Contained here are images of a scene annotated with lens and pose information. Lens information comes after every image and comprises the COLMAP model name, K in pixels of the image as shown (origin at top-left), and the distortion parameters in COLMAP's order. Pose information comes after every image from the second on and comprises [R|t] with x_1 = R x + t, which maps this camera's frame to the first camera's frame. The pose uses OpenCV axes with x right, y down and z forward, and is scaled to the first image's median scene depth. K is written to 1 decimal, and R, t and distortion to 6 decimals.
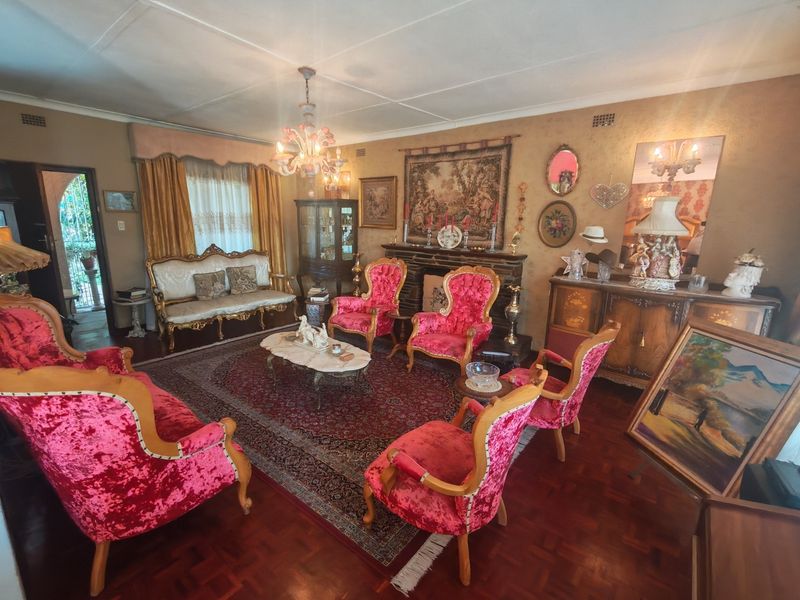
lens RADIAL K [[365.8, 0, 400.0], [0, 365.8, 300.0], [0, 0, 1]] dist [0.000392, -0.000197]
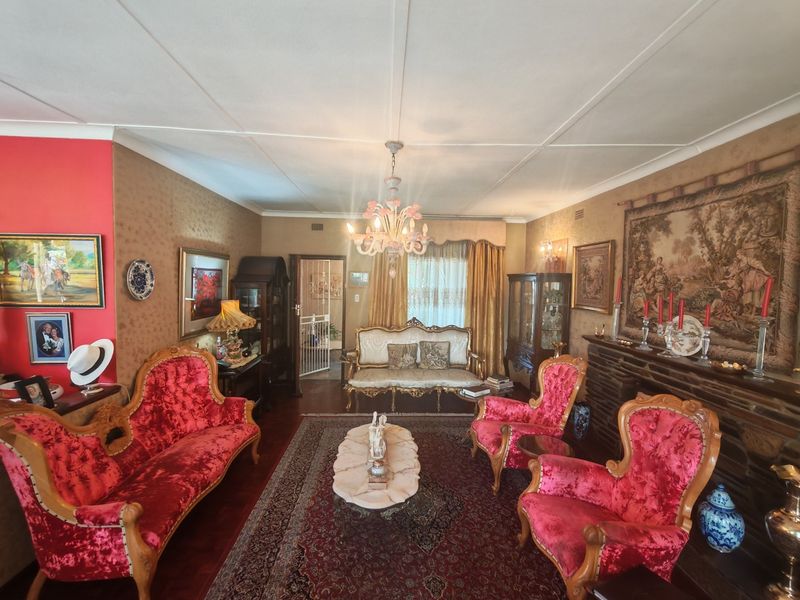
lens RADIAL K [[365.4, 0, 399.0], [0, 365.4, 299.4], [0, 0, 1]] dist [0.001945, 0.001264]
pose [[0.653565, 0.034158, -0.756099, 0.305736], [-0.173923, 0.979026, -0.106109, -0.099757], [0.736617, 0.200852, 0.645798, 0.327366]]
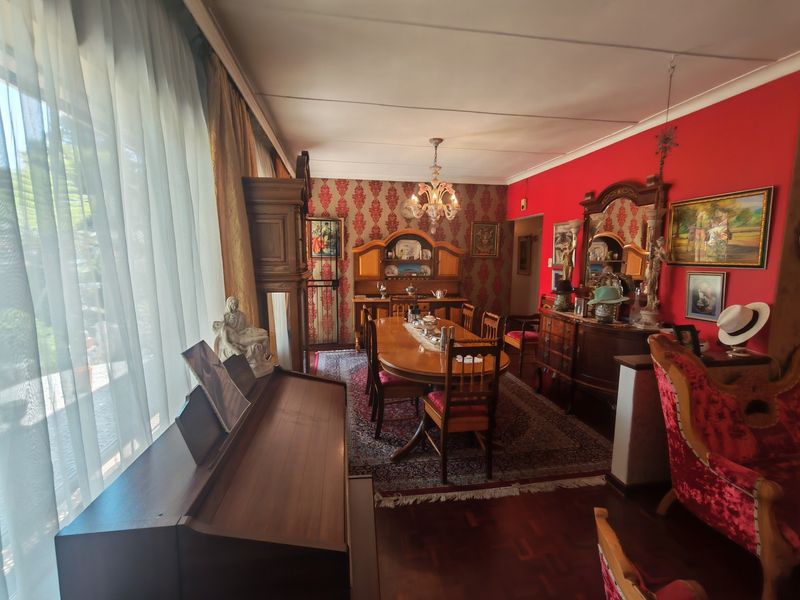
lens RADIAL K [[365.8, 0, 400.0], [0, 365.8, 300.0], [0, 0, 1]] dist [0.000392, -0.000197]
pose [[-0.672759, 0.069214, -0.736617, 0.303415], [-0.181829, 0.949613, 0.255293, -0.060157], [0.717171, 0.305688, -0.626275, 0.327662]]
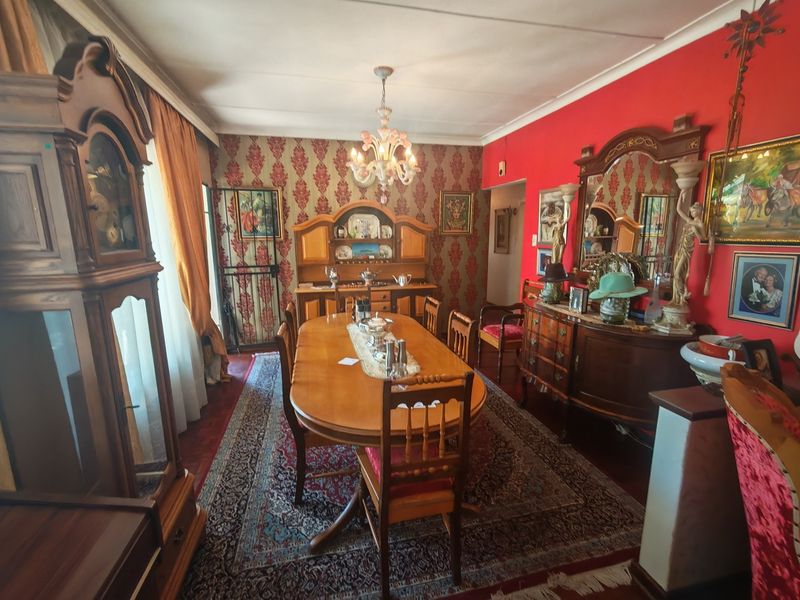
lens RADIAL K [[369.1, 0, 404.4], [0, 369.1, 301.7], [0, 0, 1]] dist [0.001384, 0.000416]
pose [[-0.615130, 0.132945, -0.777137, 0.084164], [-0.179238, 0.936292, 0.302045, -0.041614], [0.767782, 0.325090, -0.552112, 0.224474]]
